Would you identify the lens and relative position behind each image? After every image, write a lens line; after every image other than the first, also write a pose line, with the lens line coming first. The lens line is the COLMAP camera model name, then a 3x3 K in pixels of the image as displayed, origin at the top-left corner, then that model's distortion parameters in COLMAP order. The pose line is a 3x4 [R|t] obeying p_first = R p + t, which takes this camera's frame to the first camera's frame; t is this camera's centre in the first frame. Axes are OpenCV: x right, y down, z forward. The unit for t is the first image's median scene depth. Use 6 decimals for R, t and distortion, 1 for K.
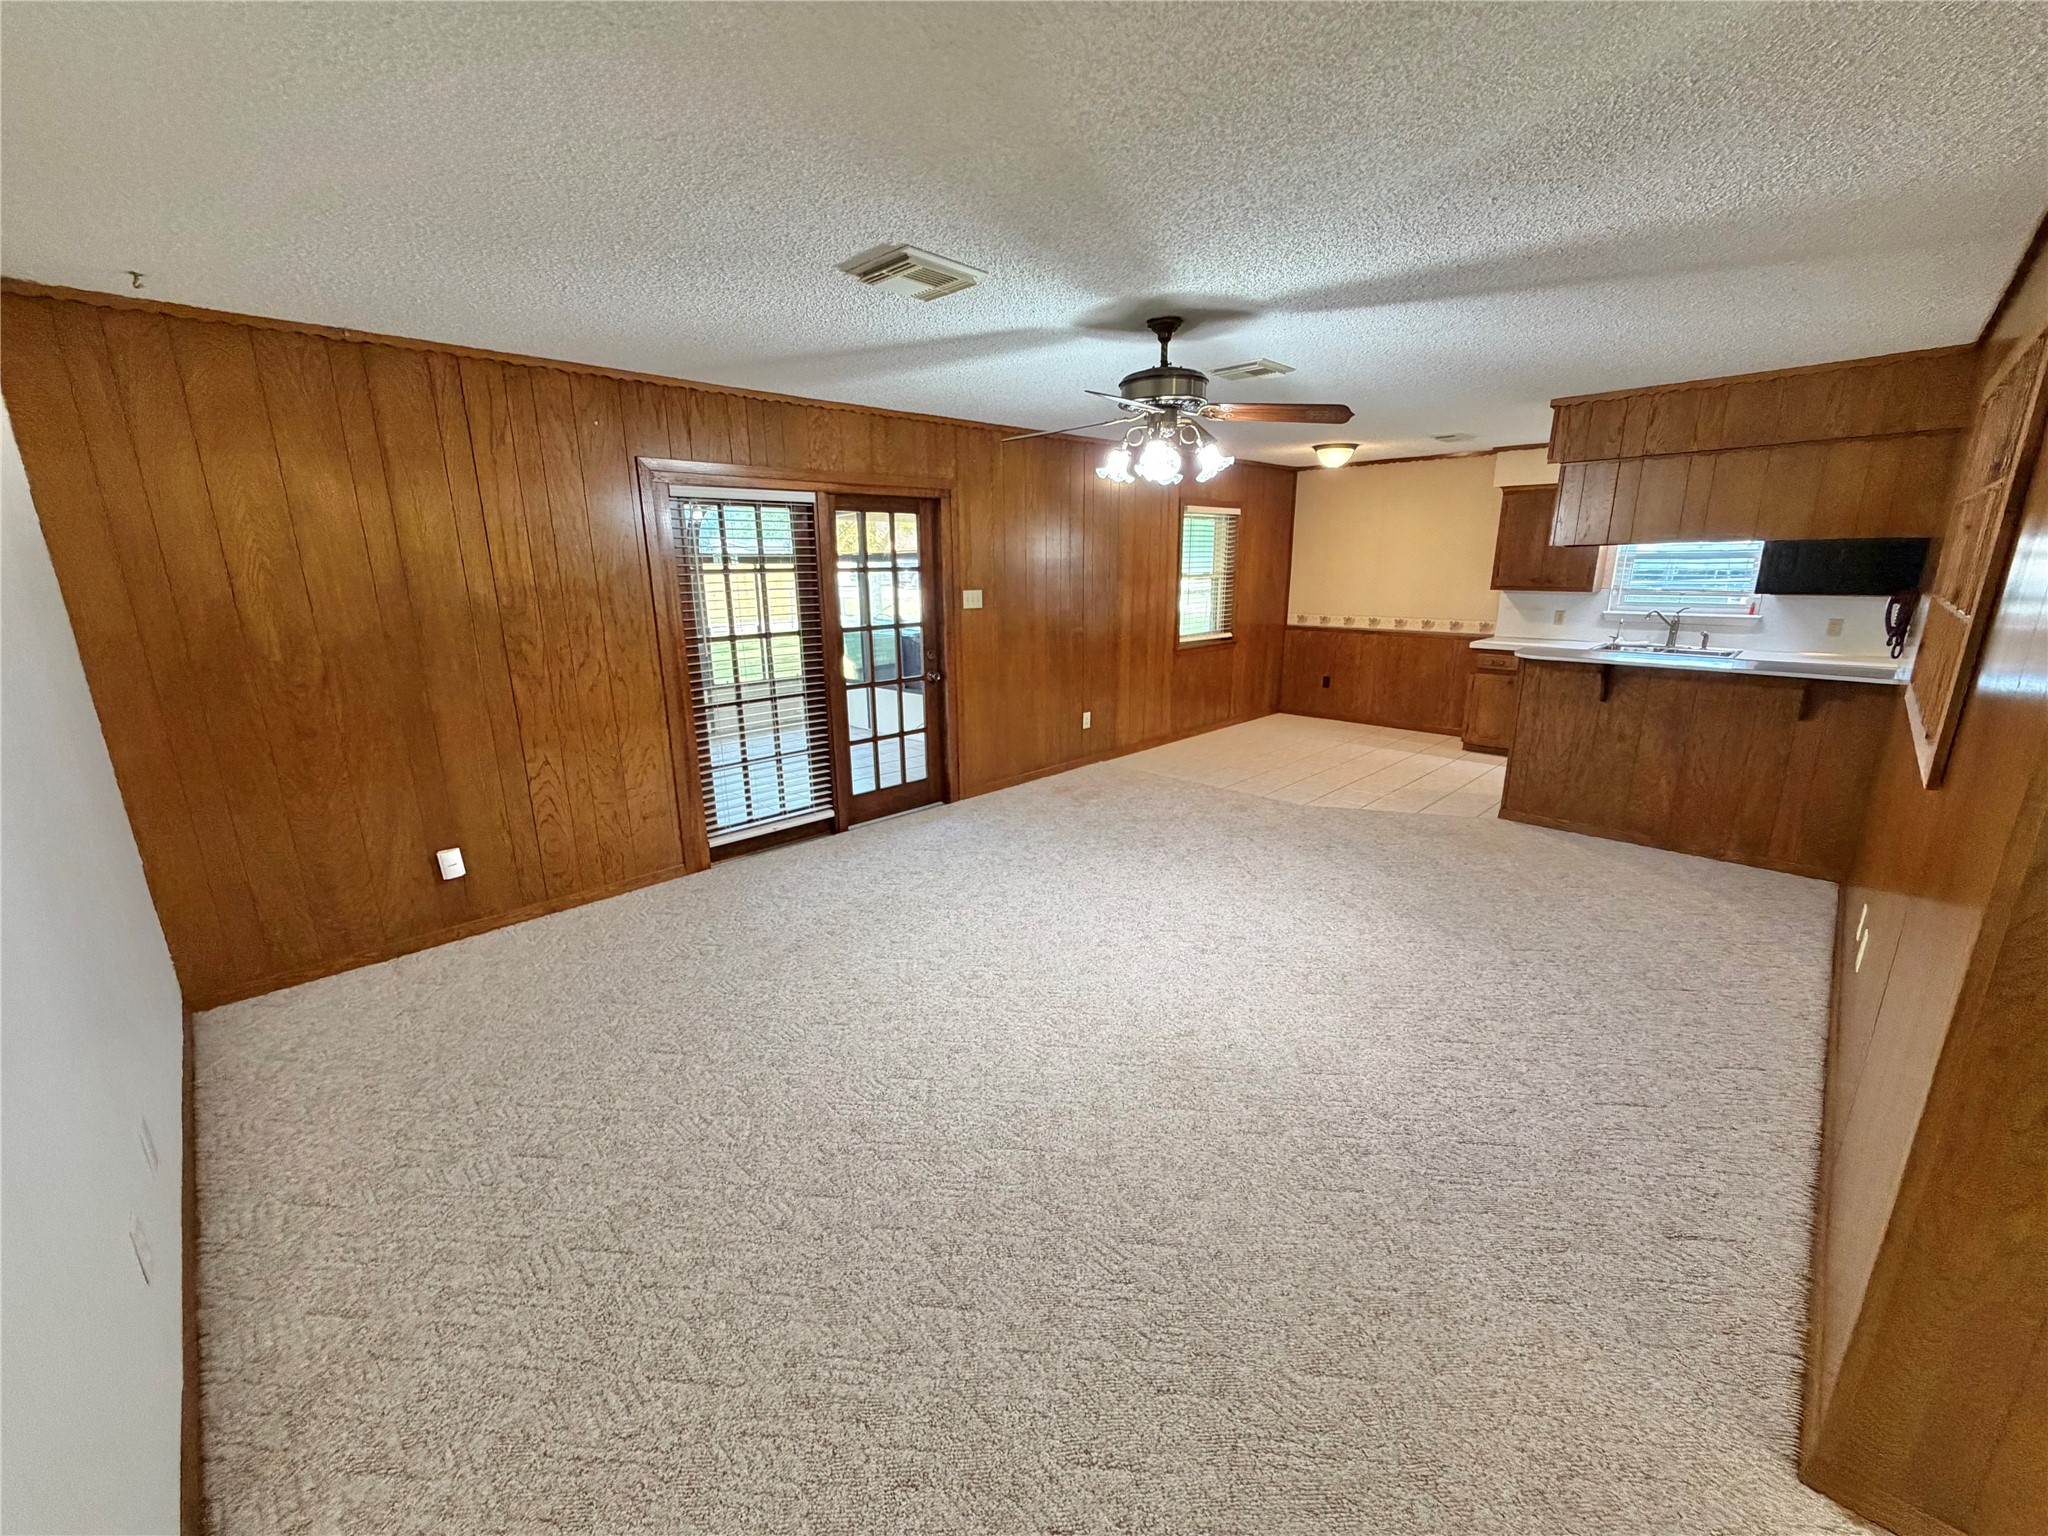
lens RADIAL K [[814.3, 0, 1017.0], [0, 814.3, 769.1], [0, 0, 1]] dist [-0.000897, -0.000004]
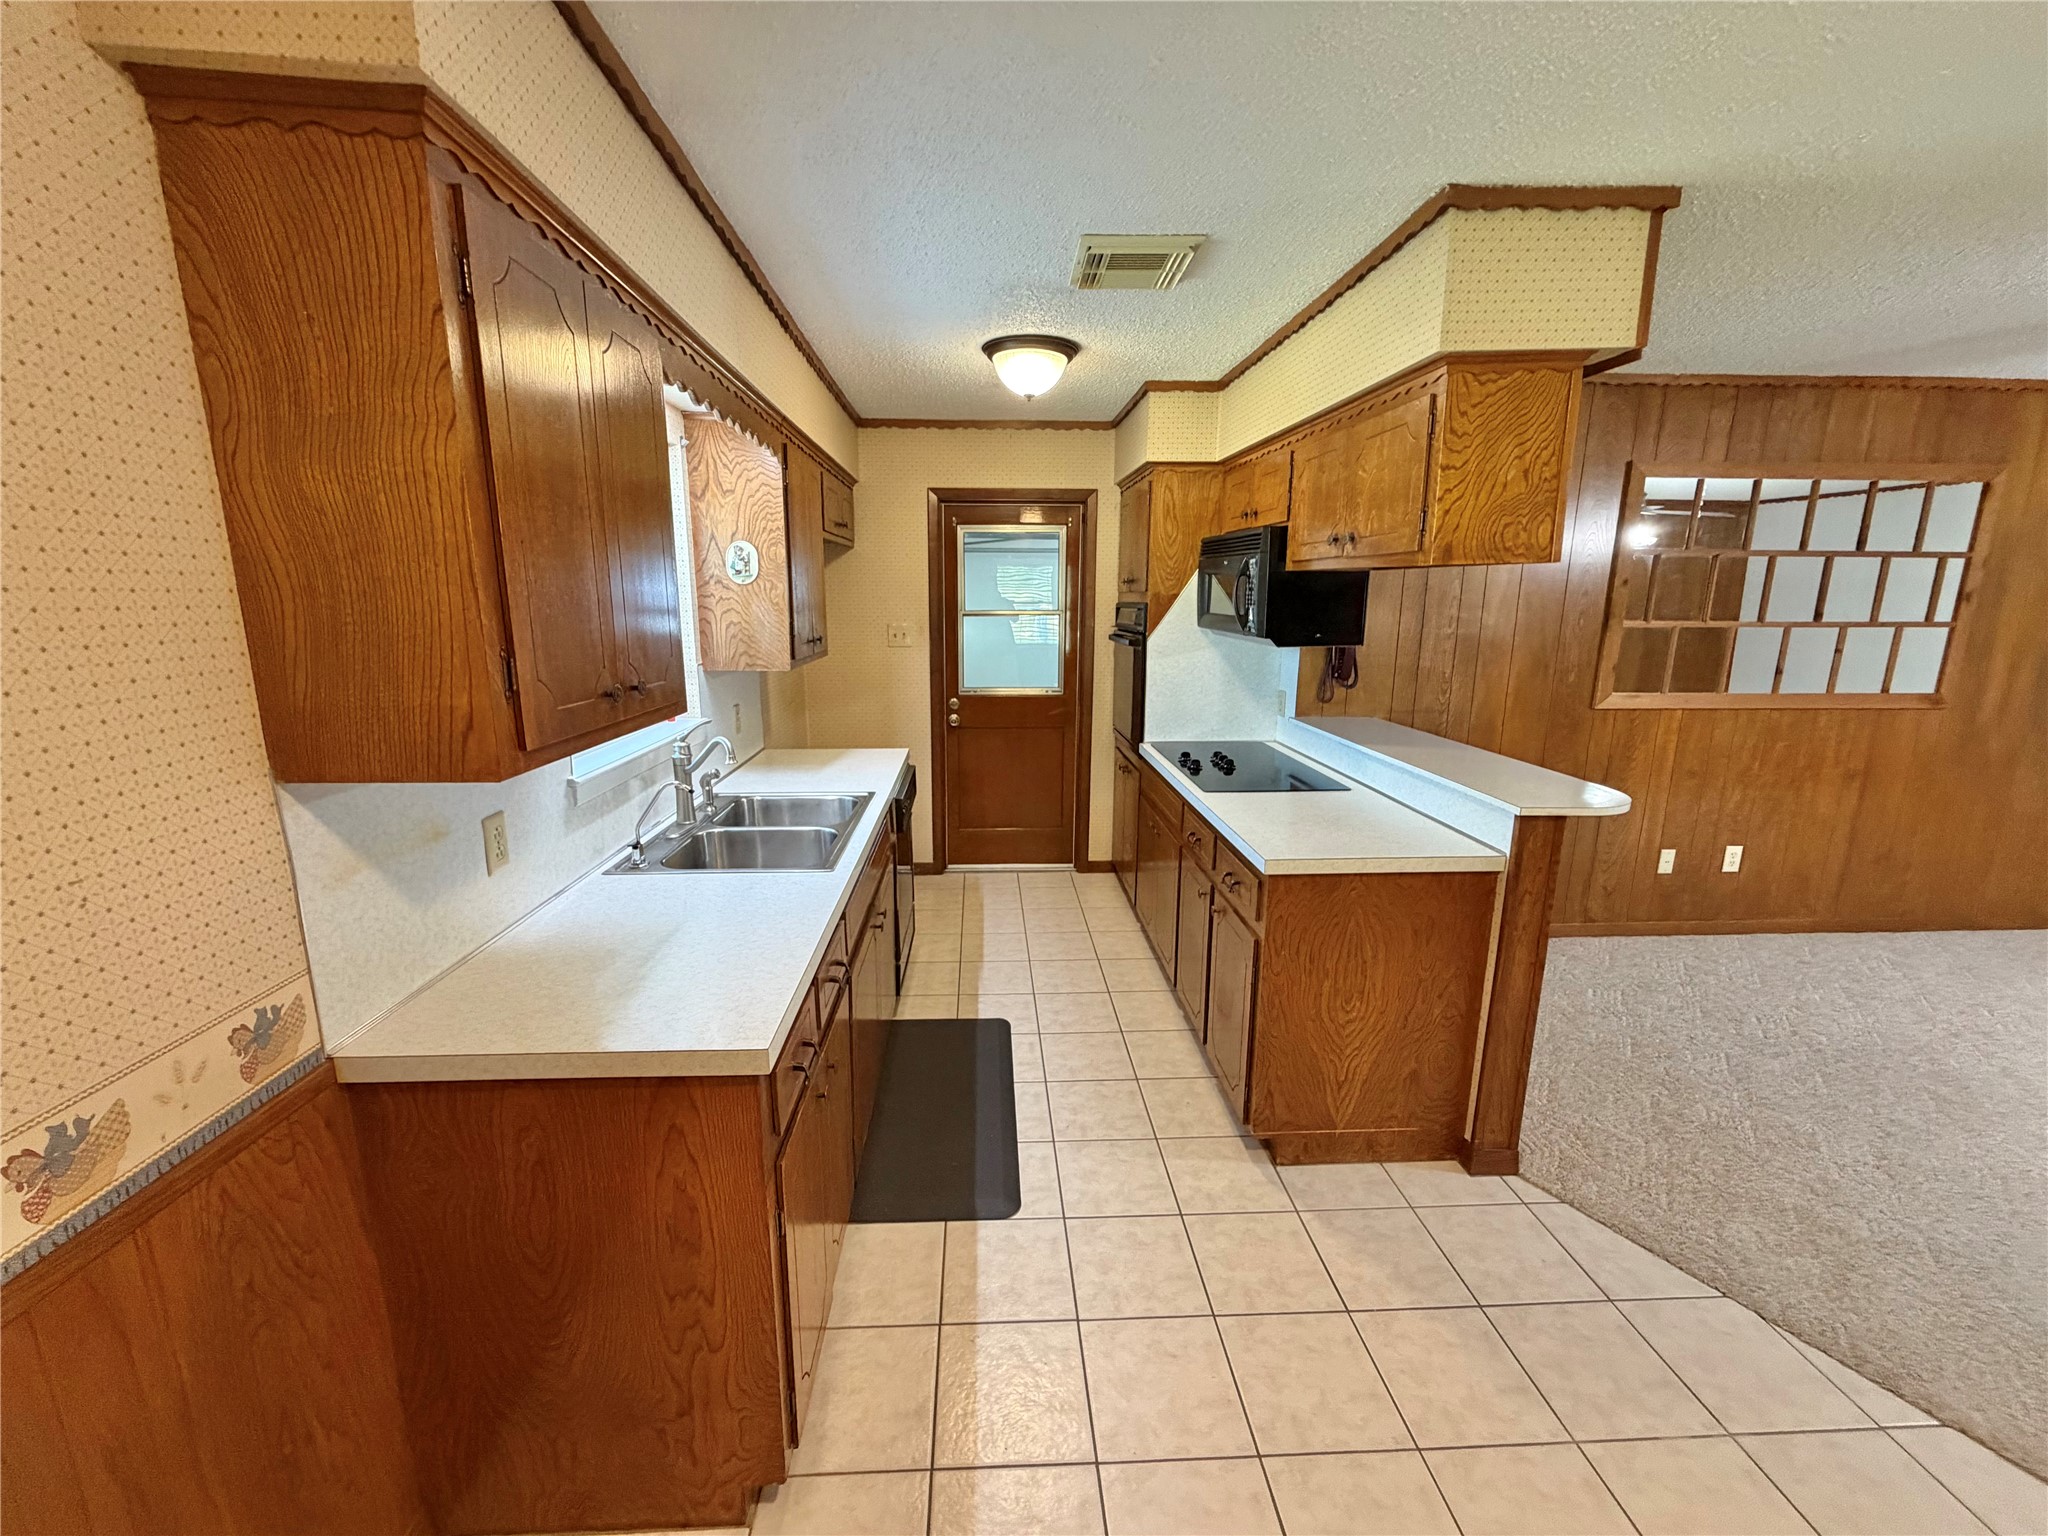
lens RADIAL K [[822.3, 0, 1020.2], [0, 822.3, 766.9], [0, 0, 1]] dist [0.000823, 0.000384]
pose [[-0.742375, -0.131710, 0.656911, 0.546280], [0.170424, 0.911112, 0.375274, -0.369750], [-0.647947, 0.390547, -0.653940, 1.438159]]
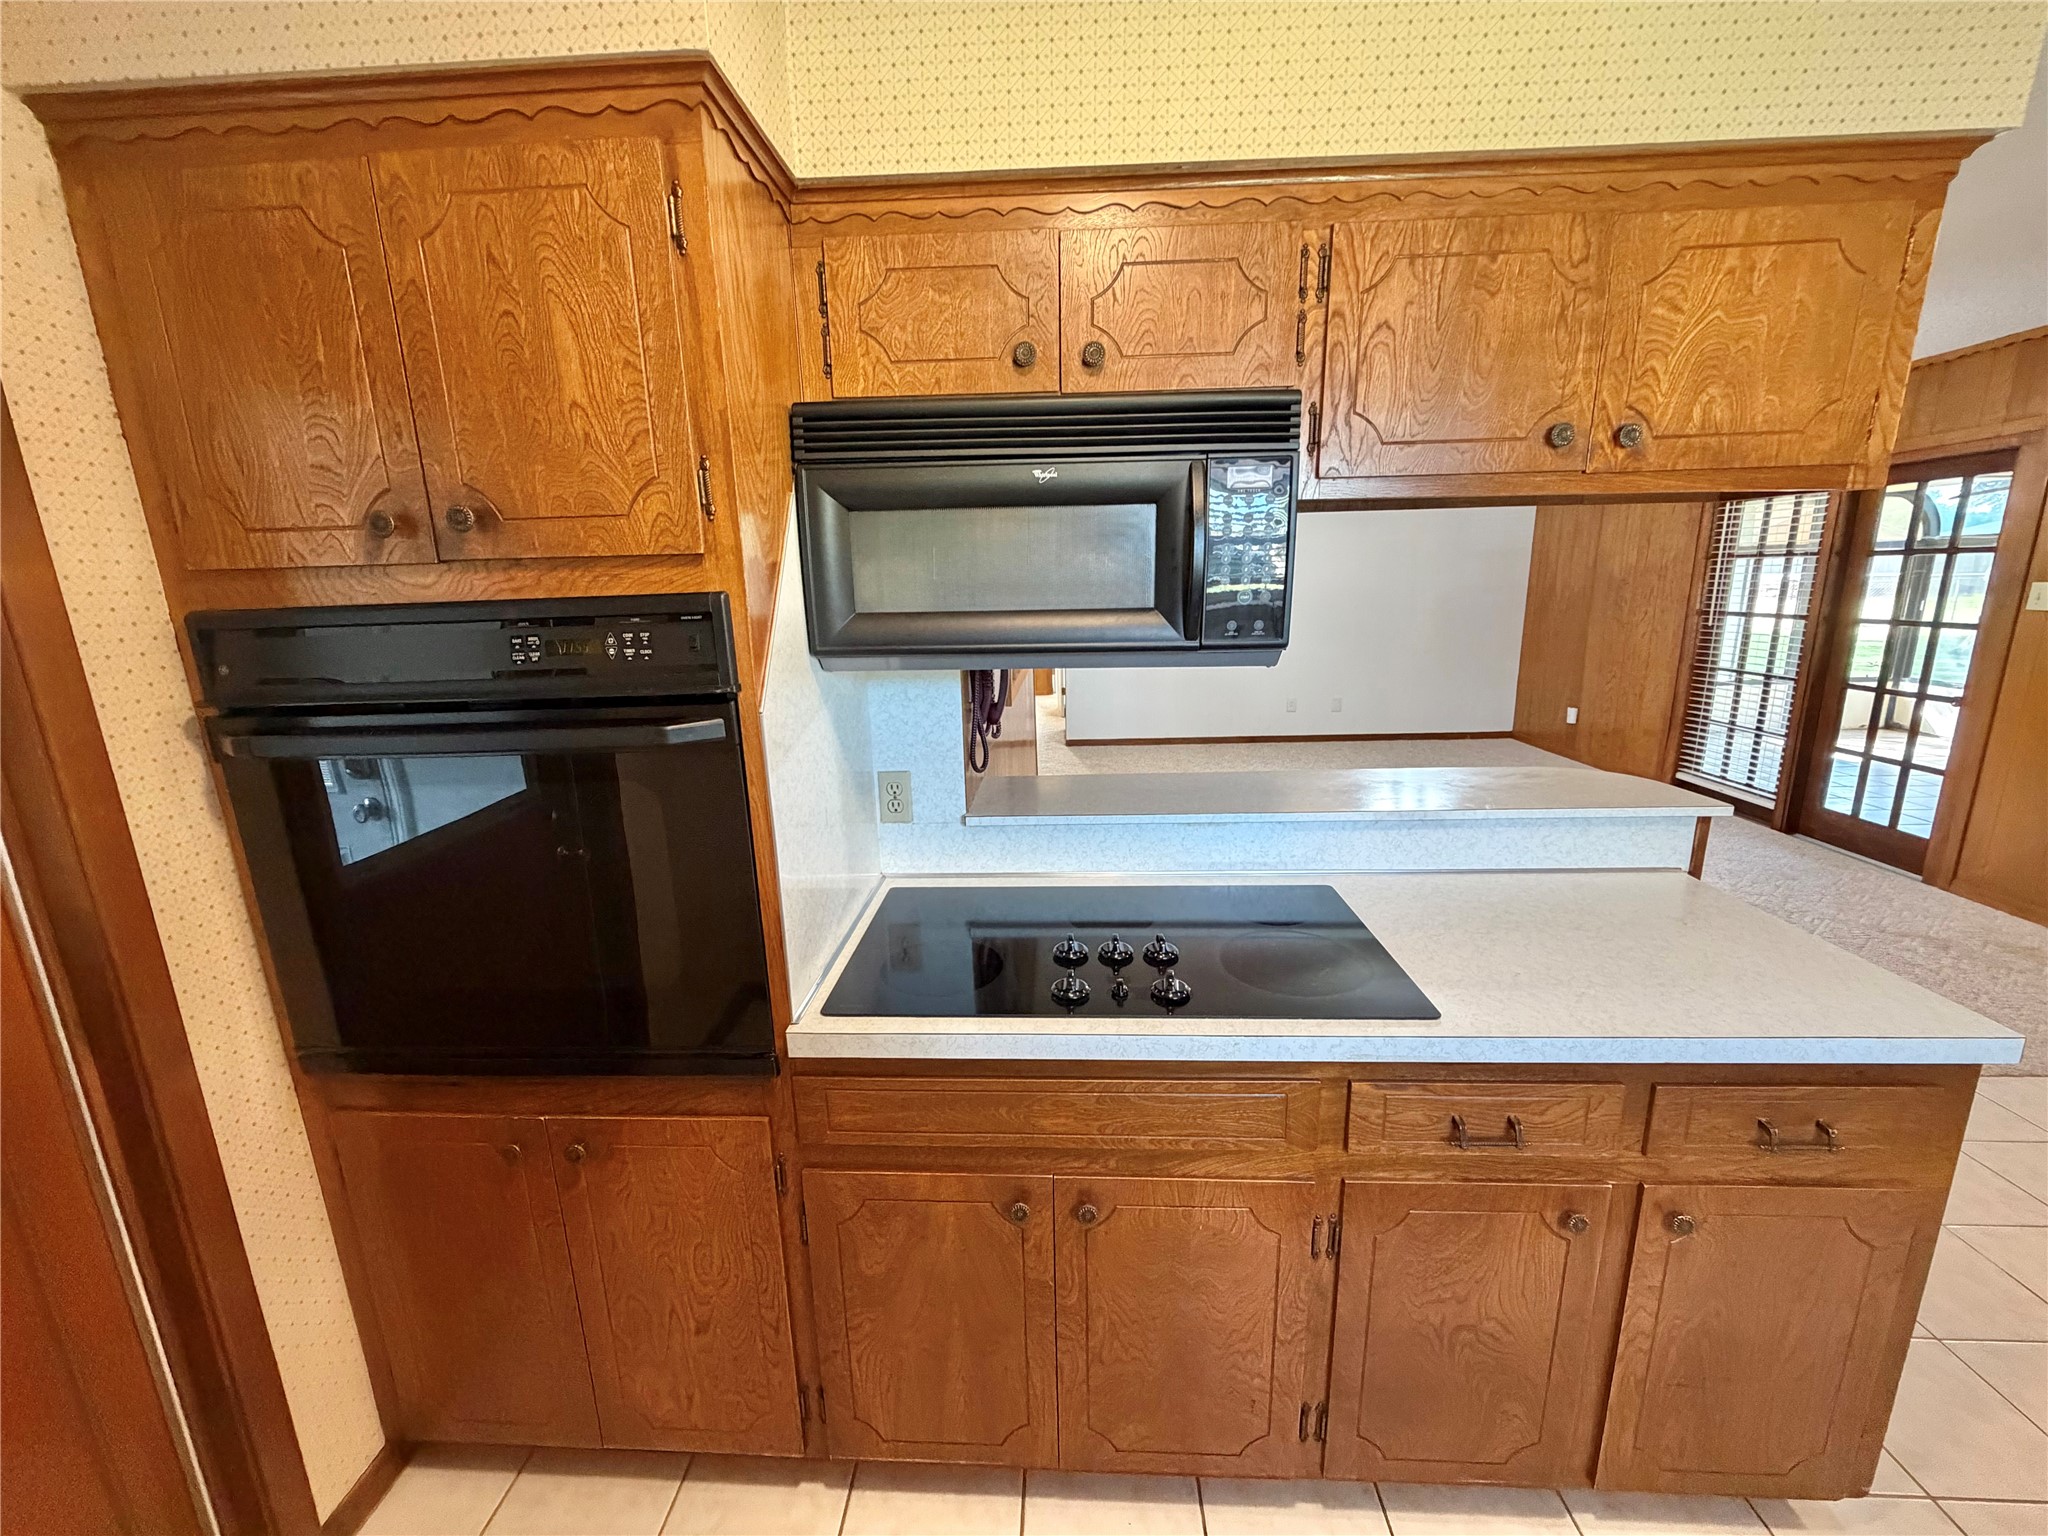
lens RADIAL K [[814.3, 0, 1017.0], [0, 814.3, 769.1], [0, 0, 1]] dist [-0.000897, -0.000004]
pose [[-0.746961, 0.180388, -0.639930, 1.059135], [-0.128319, 0.905282, 0.404968, -0.262612], [0.652368, 0.384610, -0.653063, 1.029424]]
